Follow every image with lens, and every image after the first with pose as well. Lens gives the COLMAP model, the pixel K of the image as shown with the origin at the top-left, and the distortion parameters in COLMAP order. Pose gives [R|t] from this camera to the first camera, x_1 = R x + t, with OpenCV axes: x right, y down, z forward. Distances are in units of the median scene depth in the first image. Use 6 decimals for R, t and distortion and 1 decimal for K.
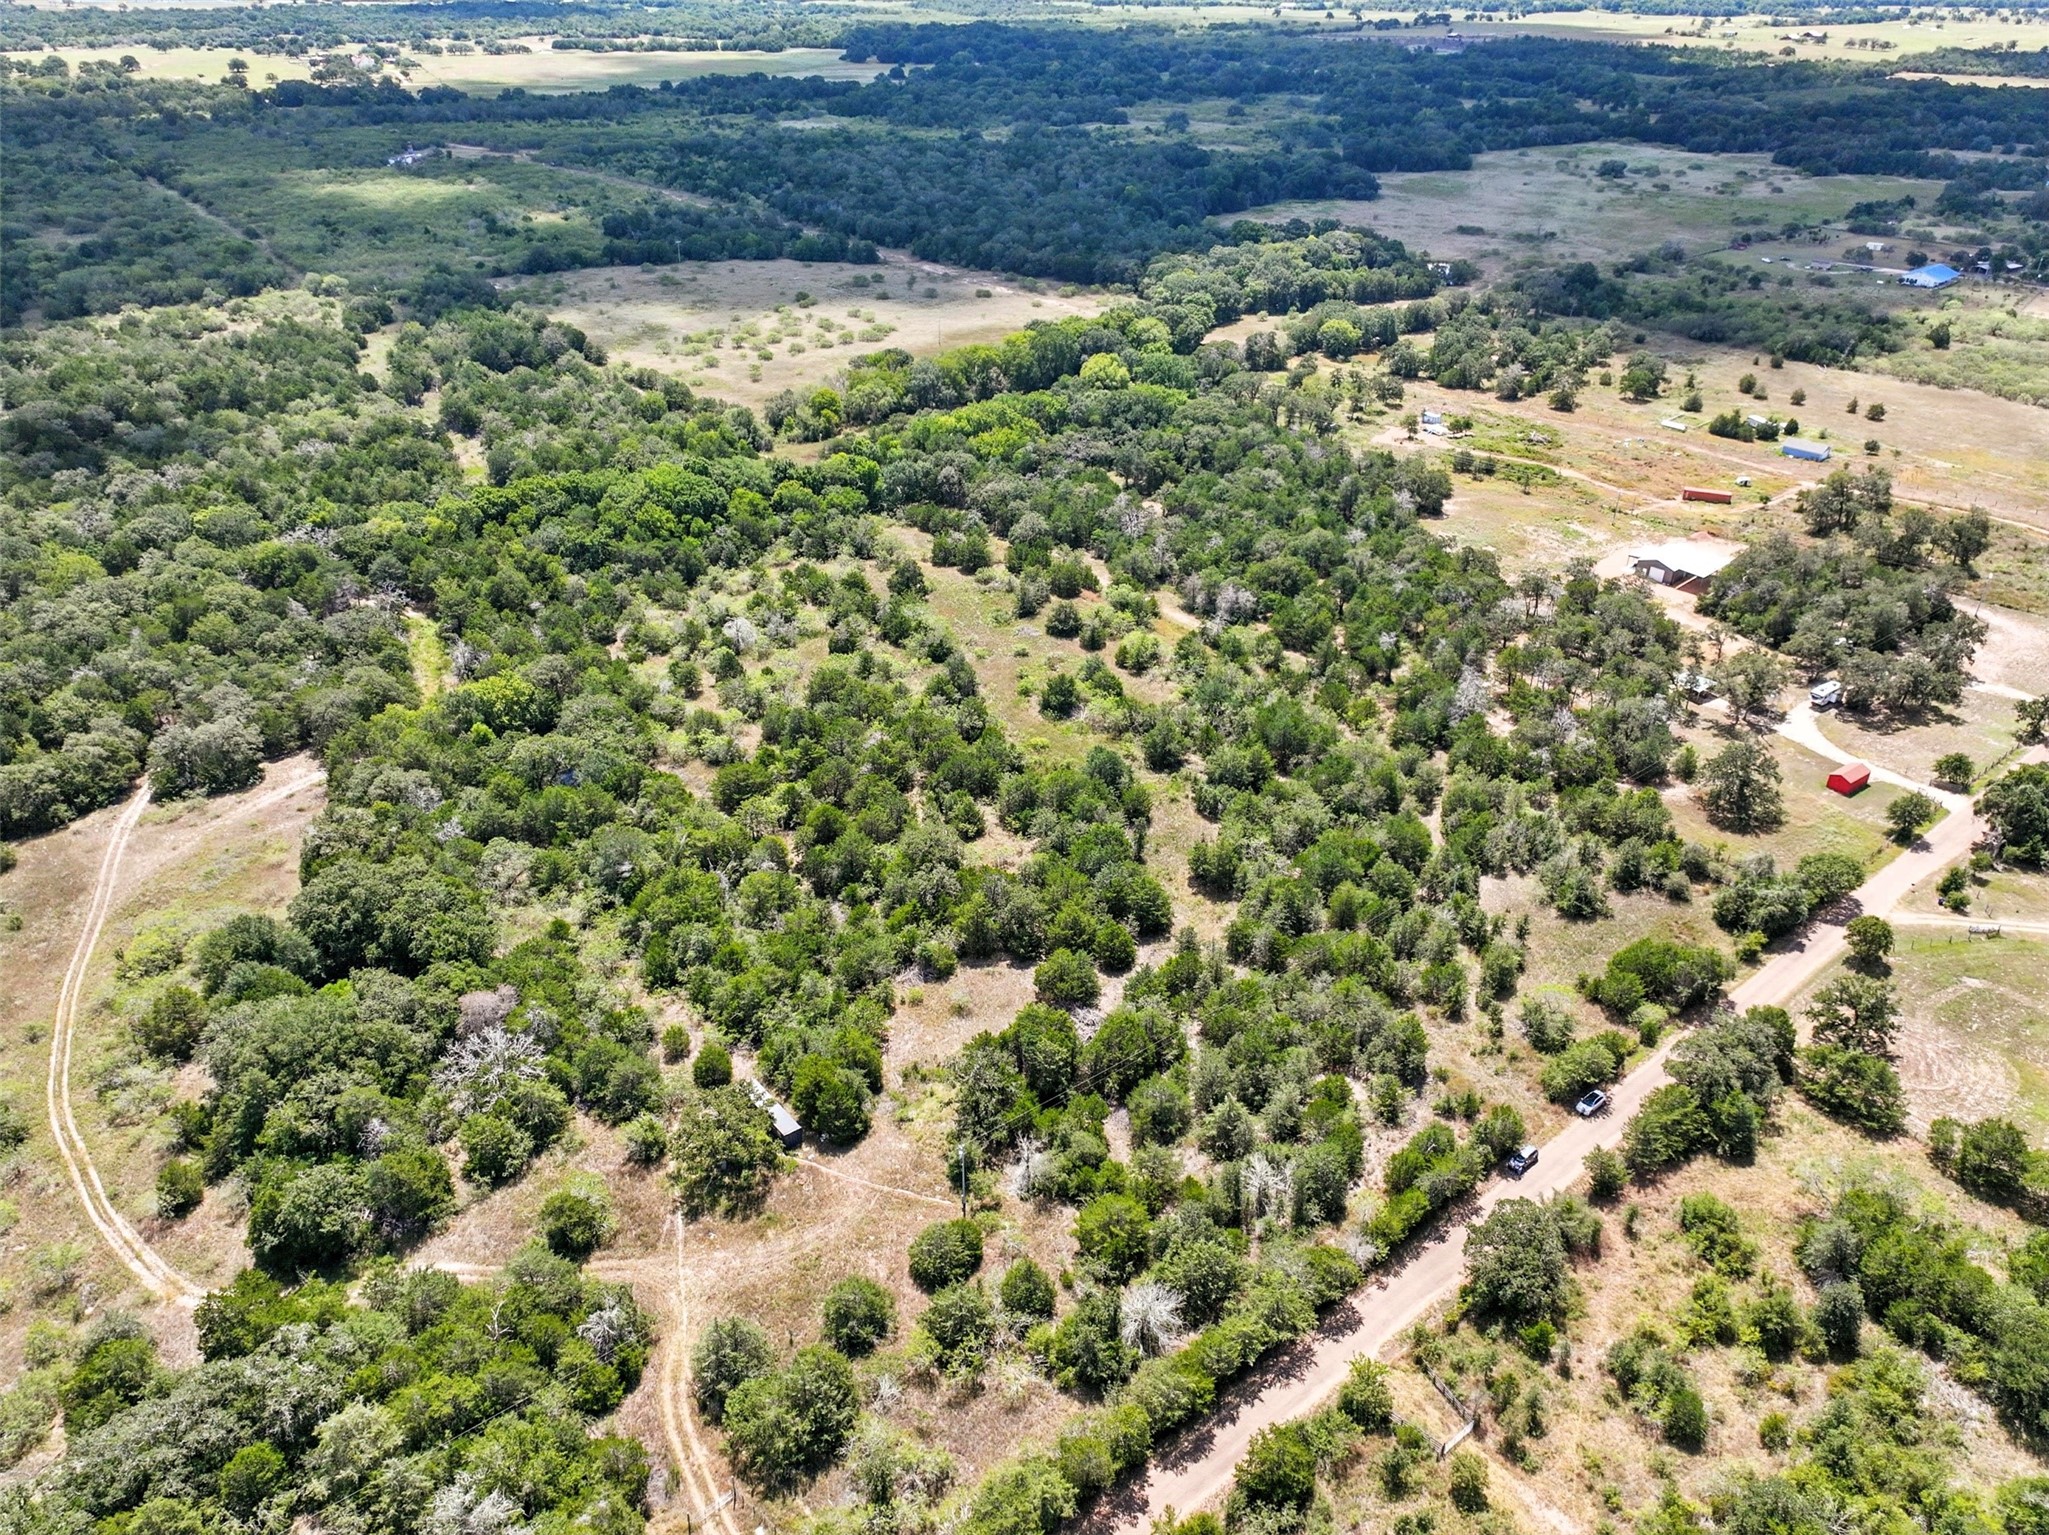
lens RADIAL K [[1436.4, 0, 1023.9], [0, 1436.4, 759.7], [0, 0, 1]] dist [-0.004805, 0.023044]
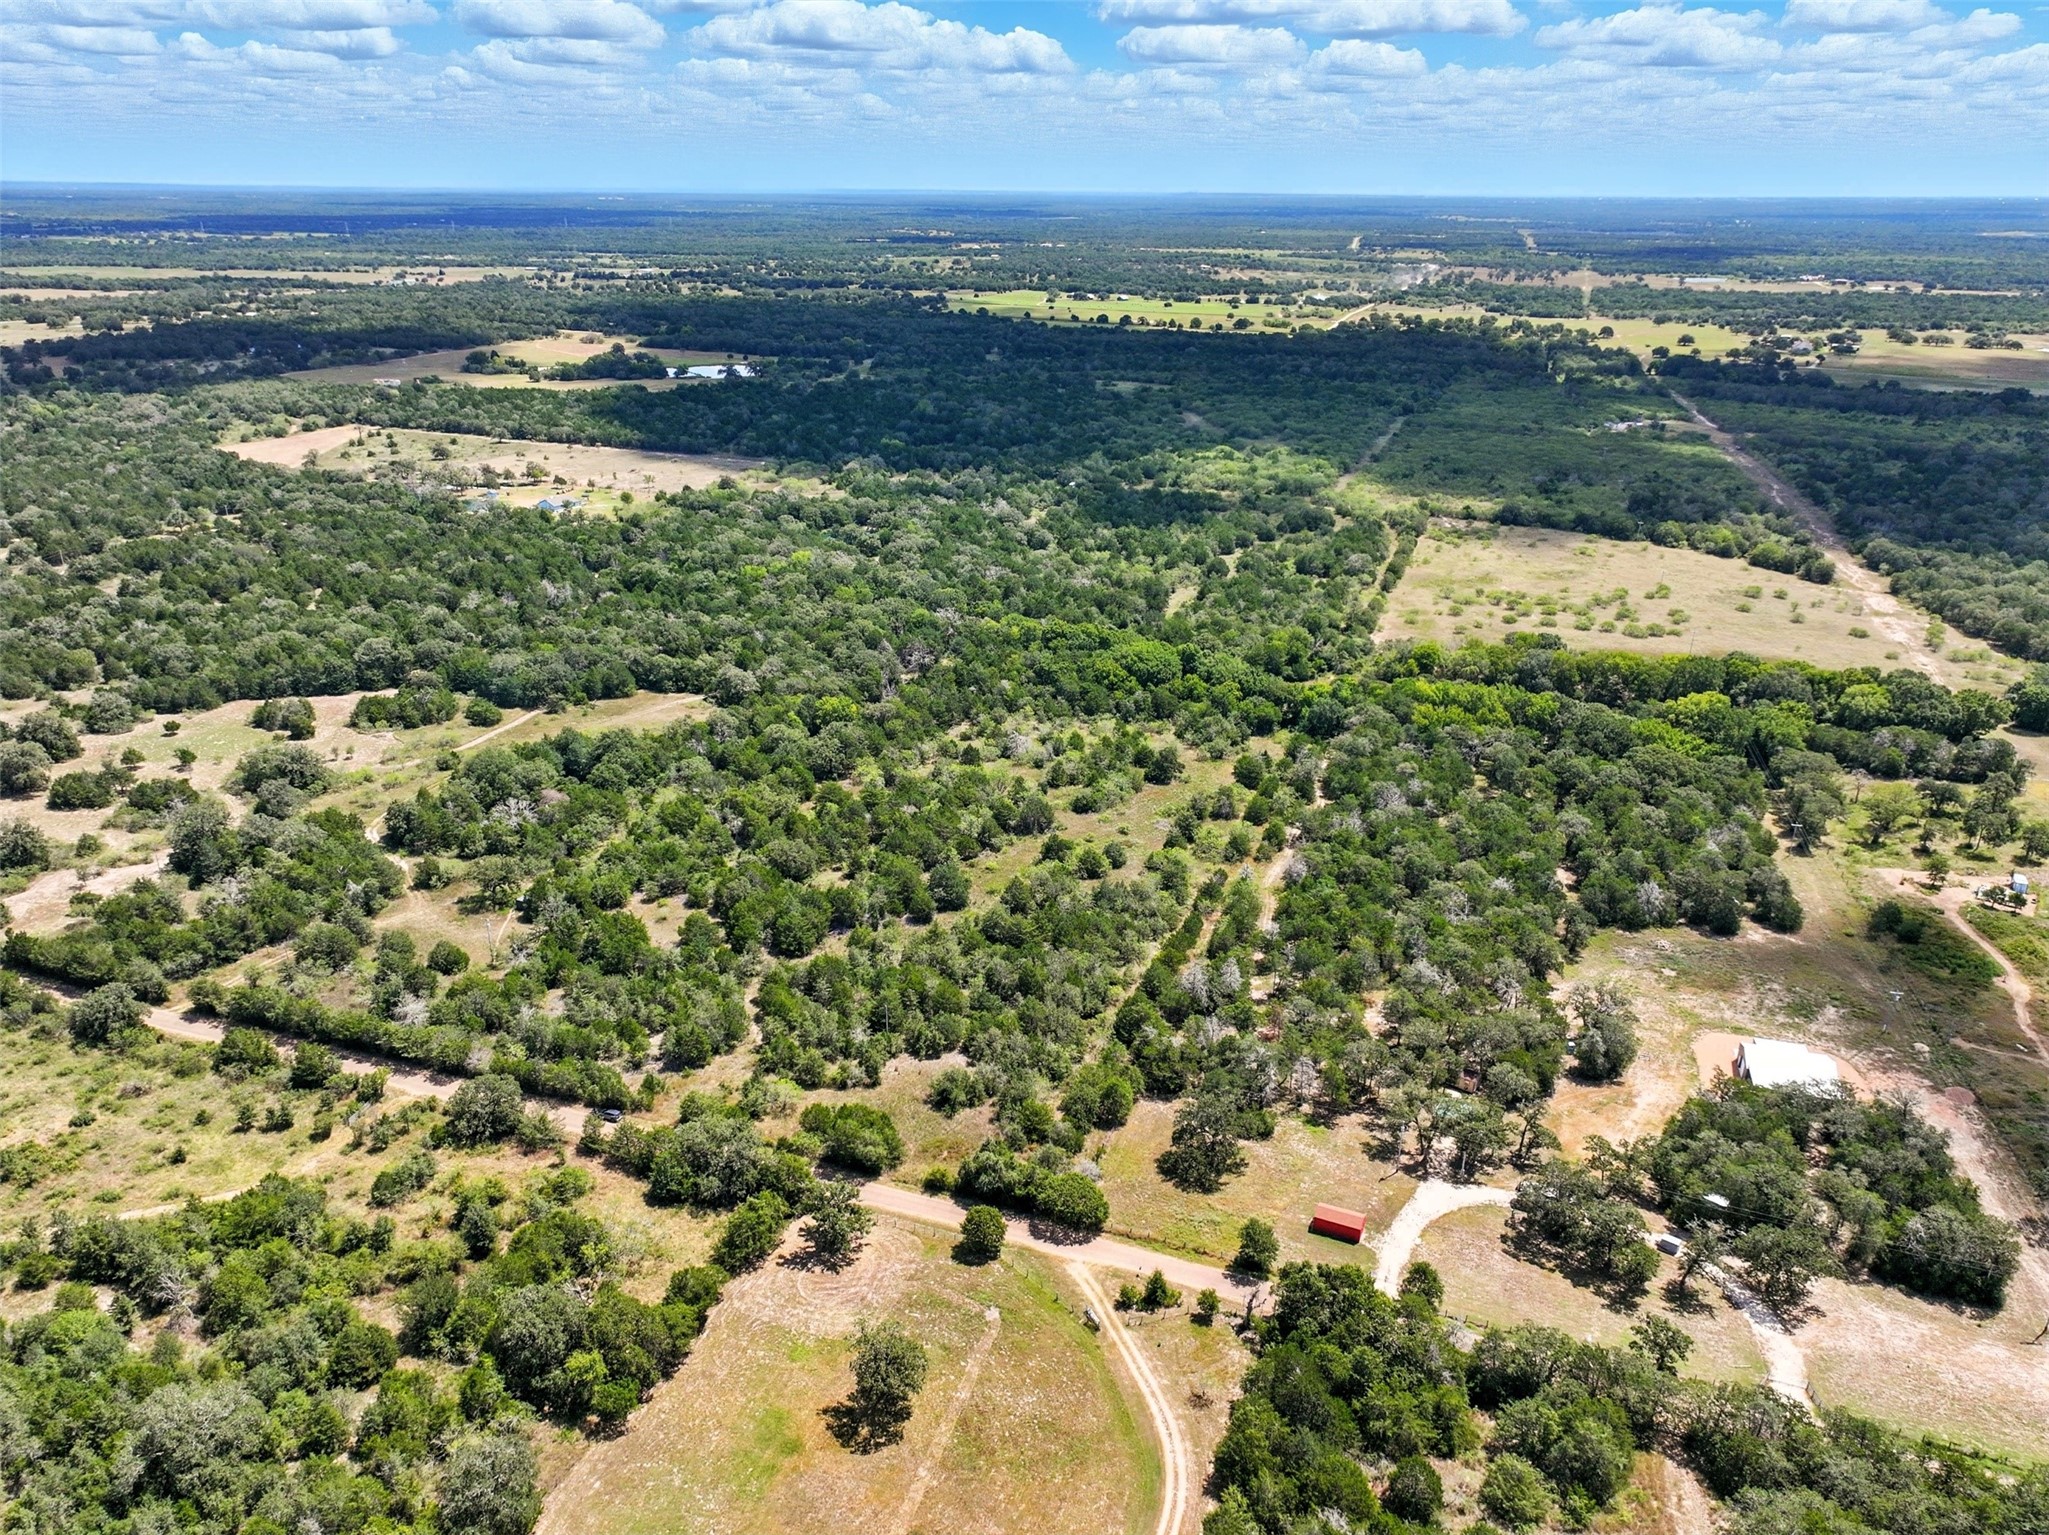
lens RADIAL K [[1436.4, 0, 1023.9], [0, 1436.4, 759.7], [0, 0, 1]] dist [-0.004805, 0.023044]
pose [[0.502908, 0.316516, -0.804302, 0.921016], [-0.440301, 0.894566, 0.076730, -0.186656], [0.743787, 0.315547, 0.589246, 0.213974]]
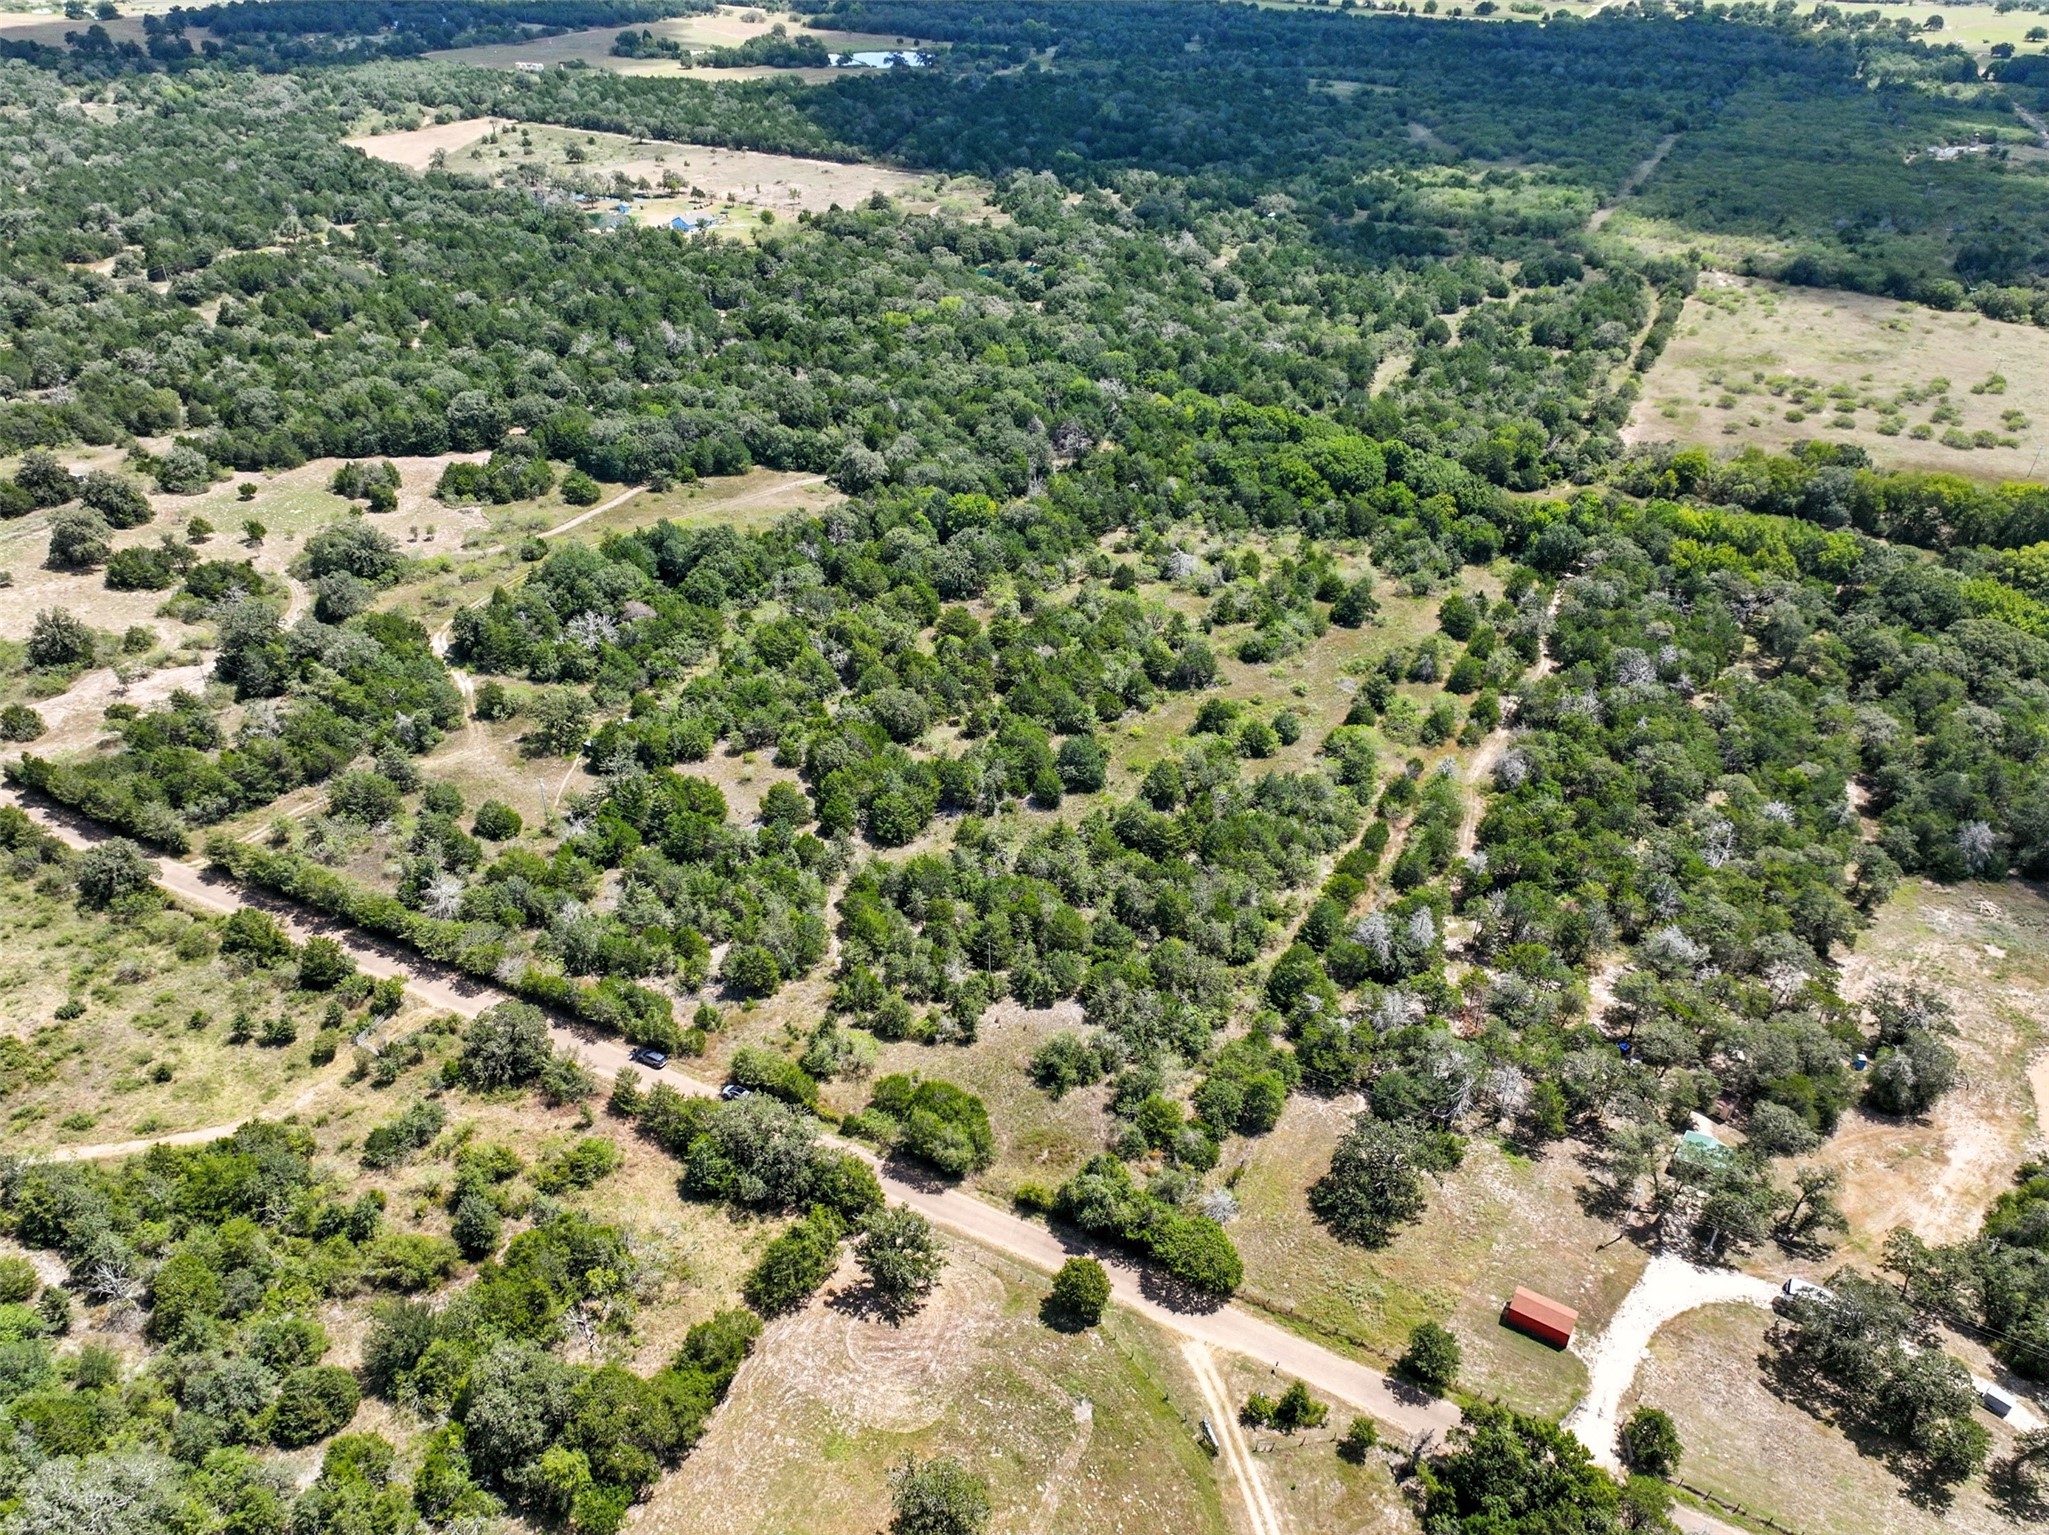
lens RADIAL K [[1436.4, 0, 1023.9], [0, 1436.4, 759.7], [0, 0, 1]] dist [-0.004805, 0.023044]
pose [[0.388081, 0.496978, -0.776148, 0.737400], [-0.472124, 0.830462, 0.295689, -0.244425], [0.791512, 0.251687, 0.556922, 0.307670]]
